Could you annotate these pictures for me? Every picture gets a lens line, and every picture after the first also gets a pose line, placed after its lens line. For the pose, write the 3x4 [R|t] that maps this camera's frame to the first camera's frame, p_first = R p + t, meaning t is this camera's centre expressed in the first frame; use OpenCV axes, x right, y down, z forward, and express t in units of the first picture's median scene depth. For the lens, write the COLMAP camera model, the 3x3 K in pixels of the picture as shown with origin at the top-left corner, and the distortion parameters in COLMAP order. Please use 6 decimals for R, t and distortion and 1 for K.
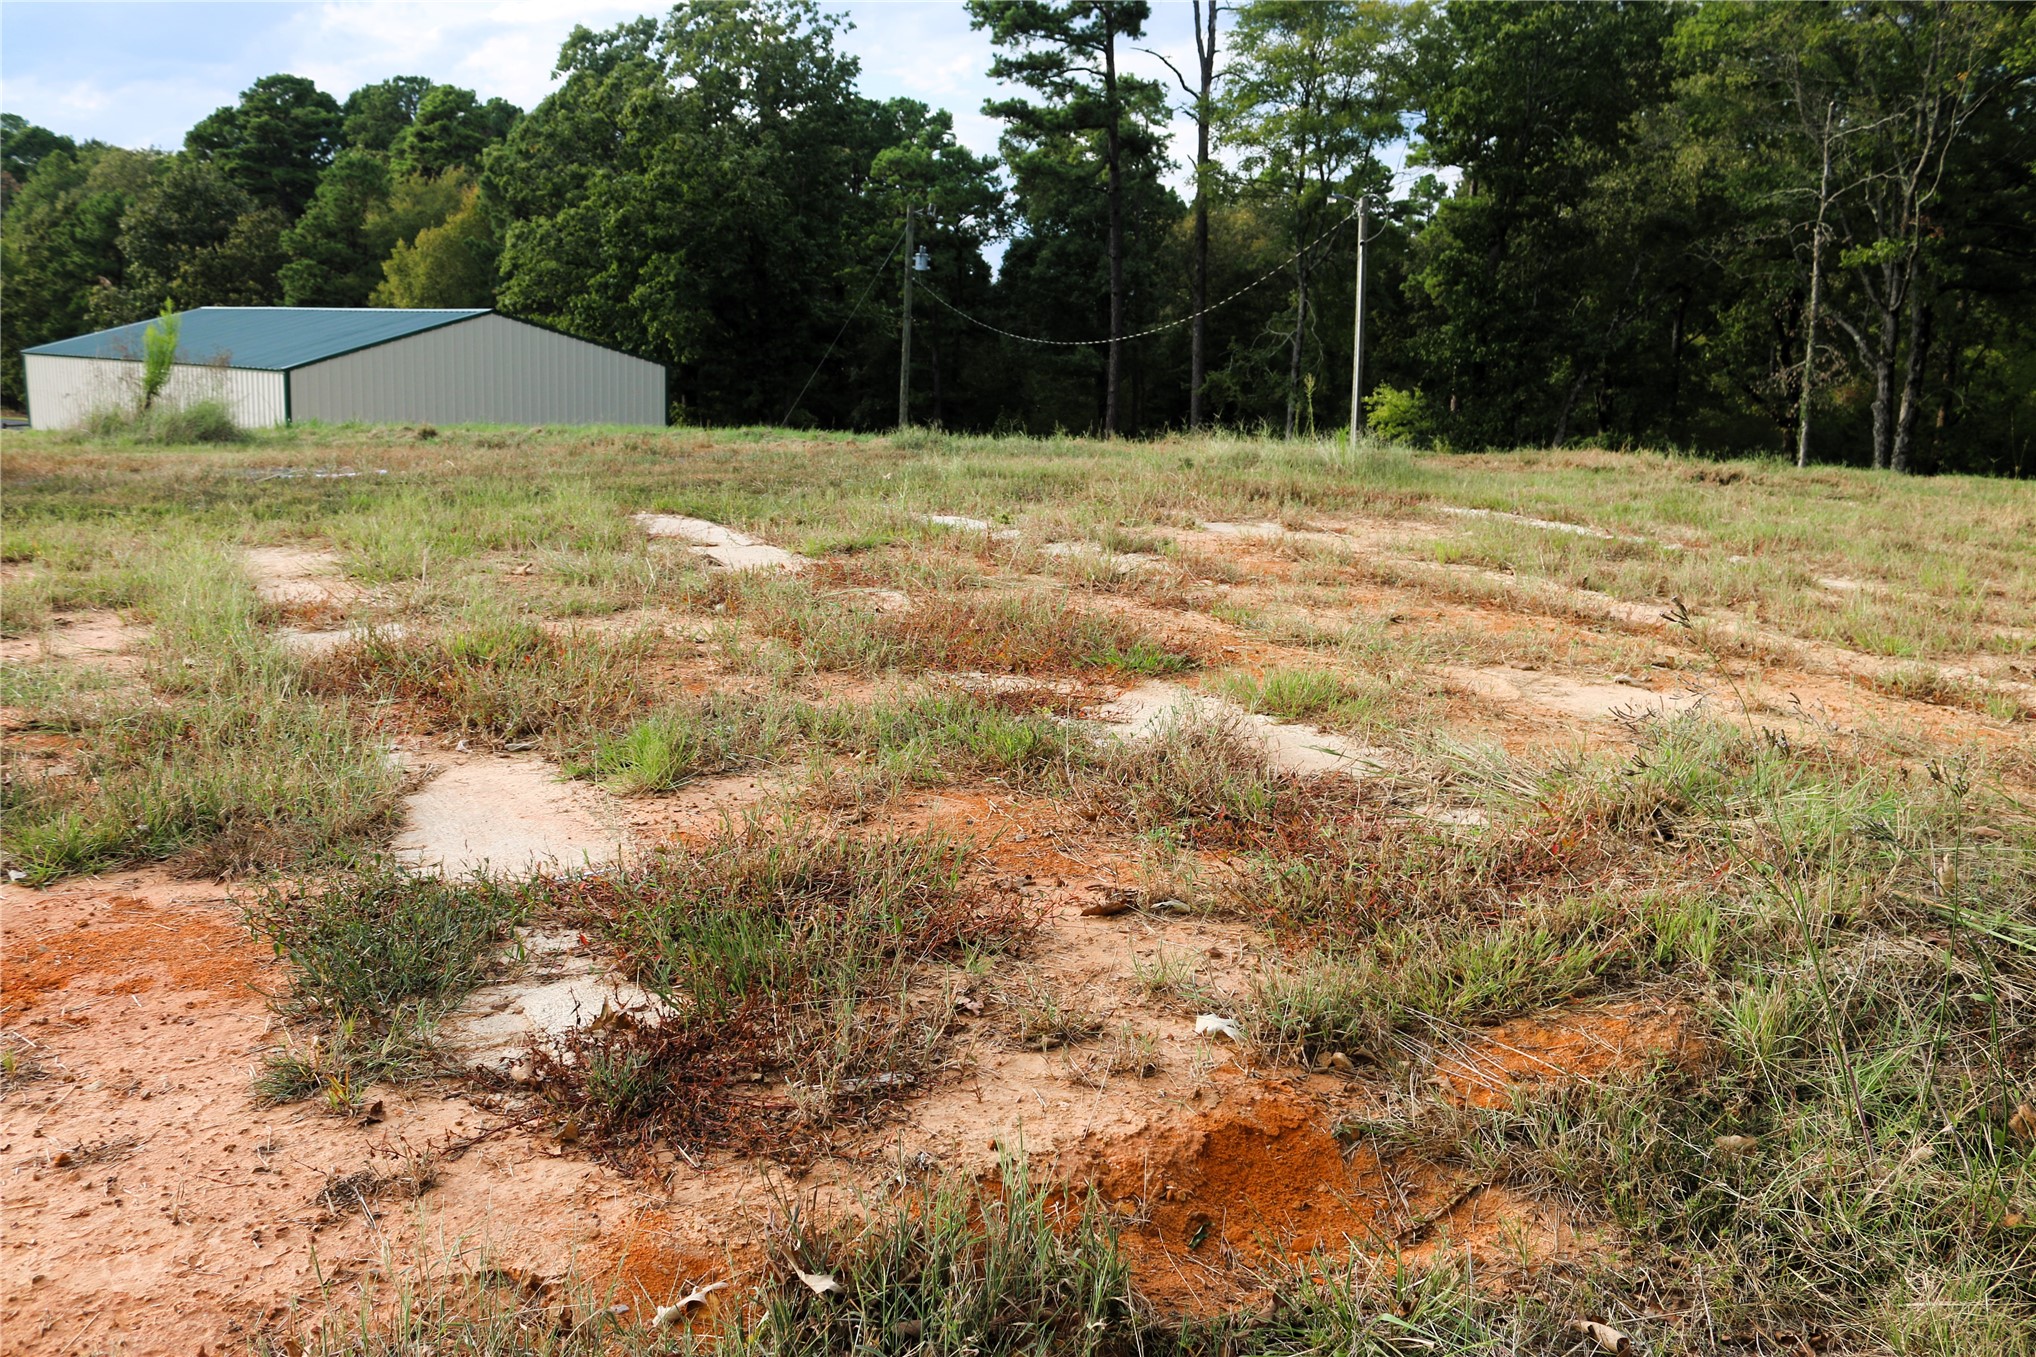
lens RADIAL K [[1643.0, 0, 1030.5], [0, 1643.0, 677.6], [0, 0, 1]] dist [-0.152546, 0.096043]
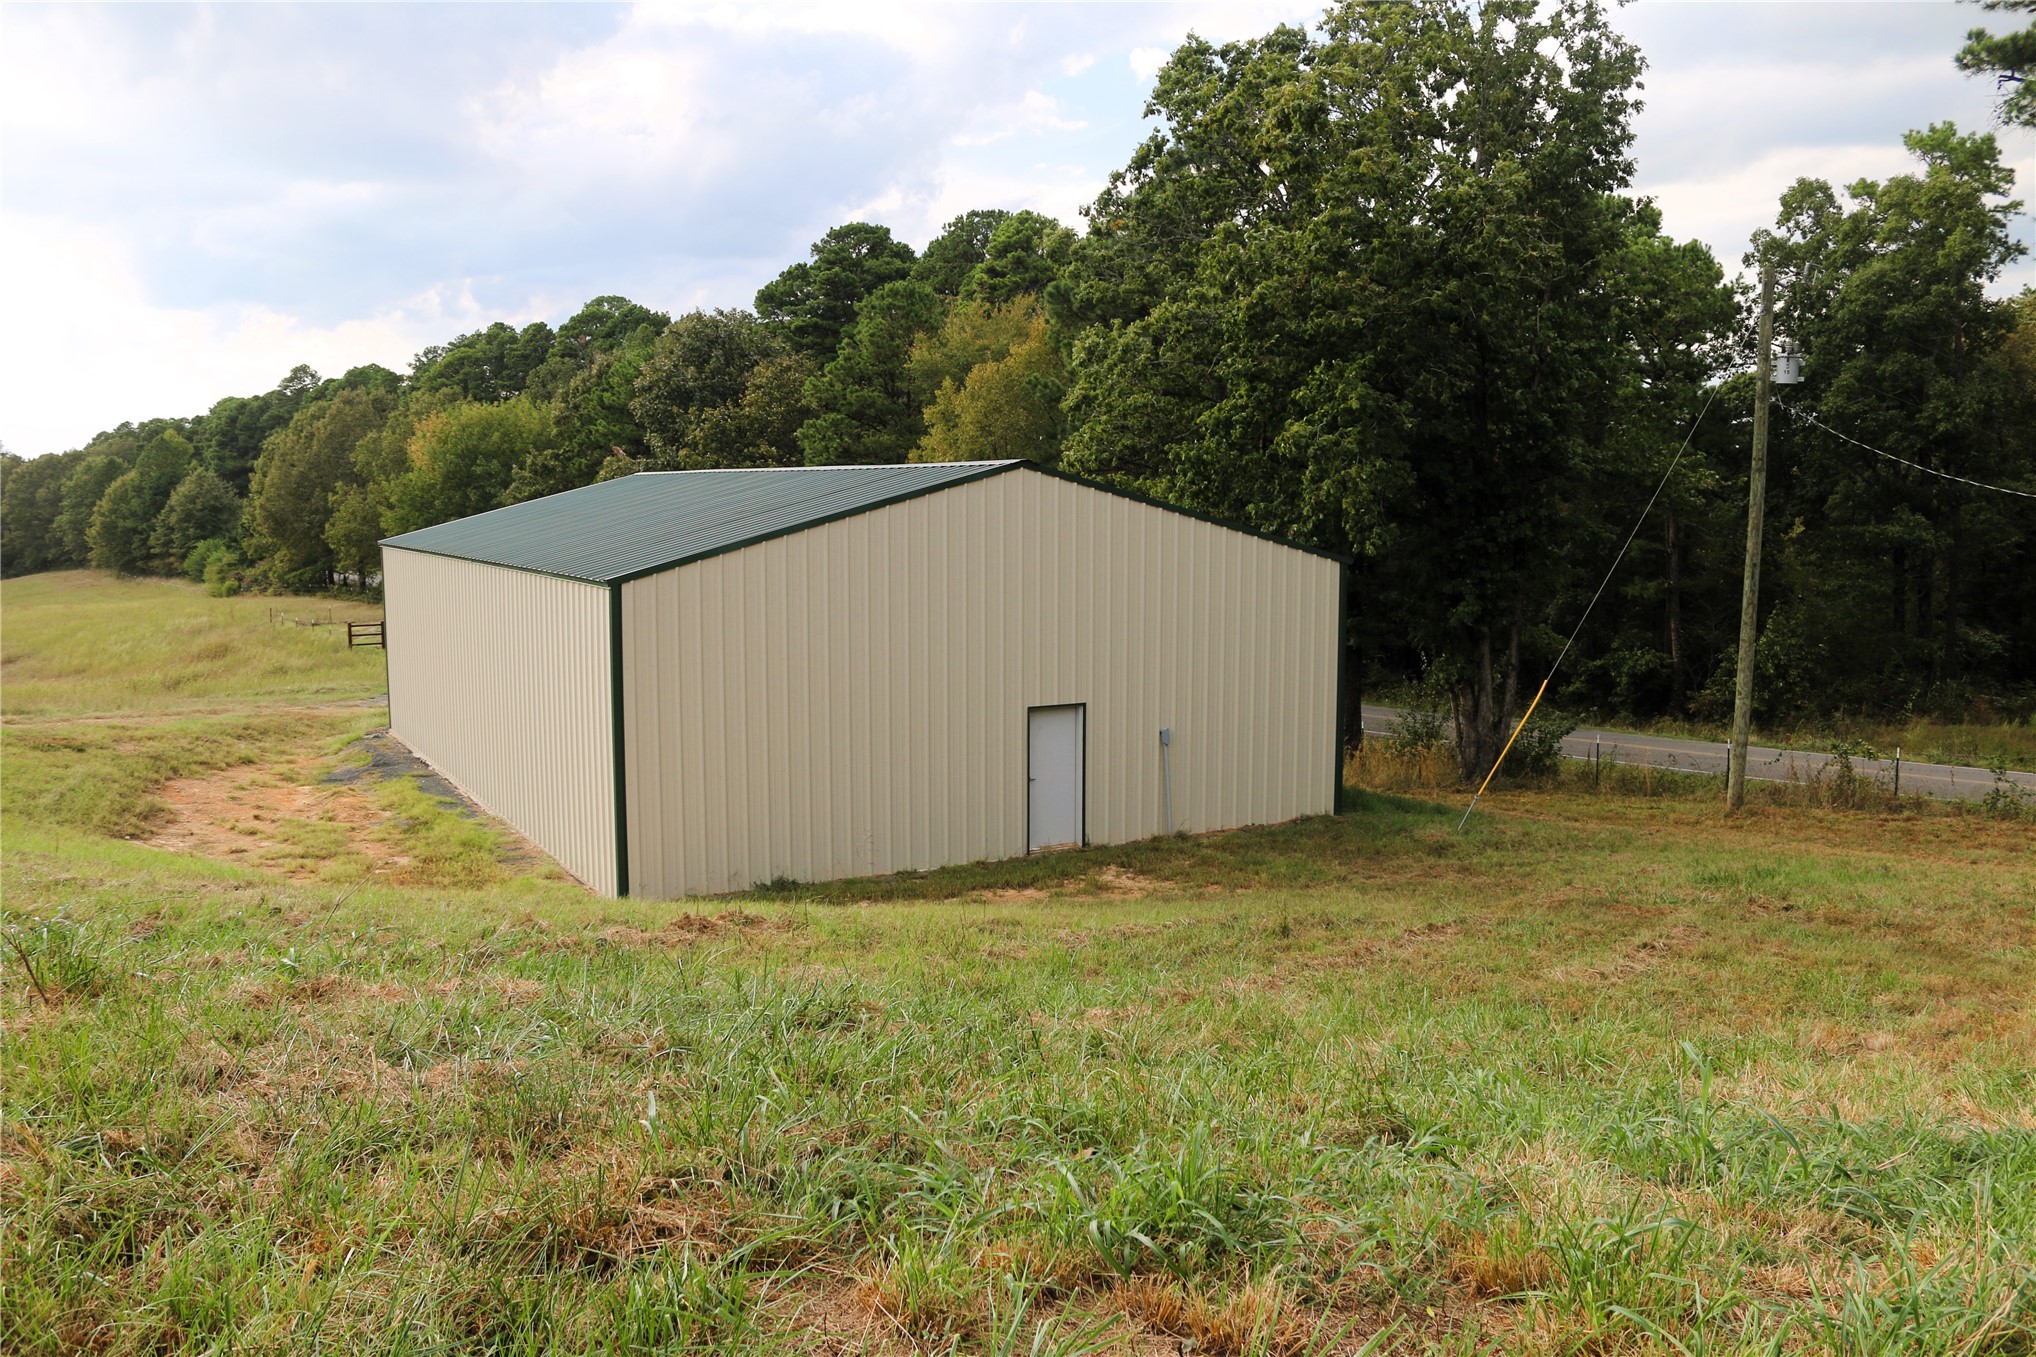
lens RADIAL K [[1643.0, 0, 1018.9], [0, 1643.0, 691.8], [0, 0, 1]] dist [-0.152546, 0.096043]
pose [[0.936007, 0.013058, -0.351738, -0.089723], [-0.045591, 0.995391, -0.084368, -0.065767], [0.349015, 0.095006, 0.932289, 0.307711]]
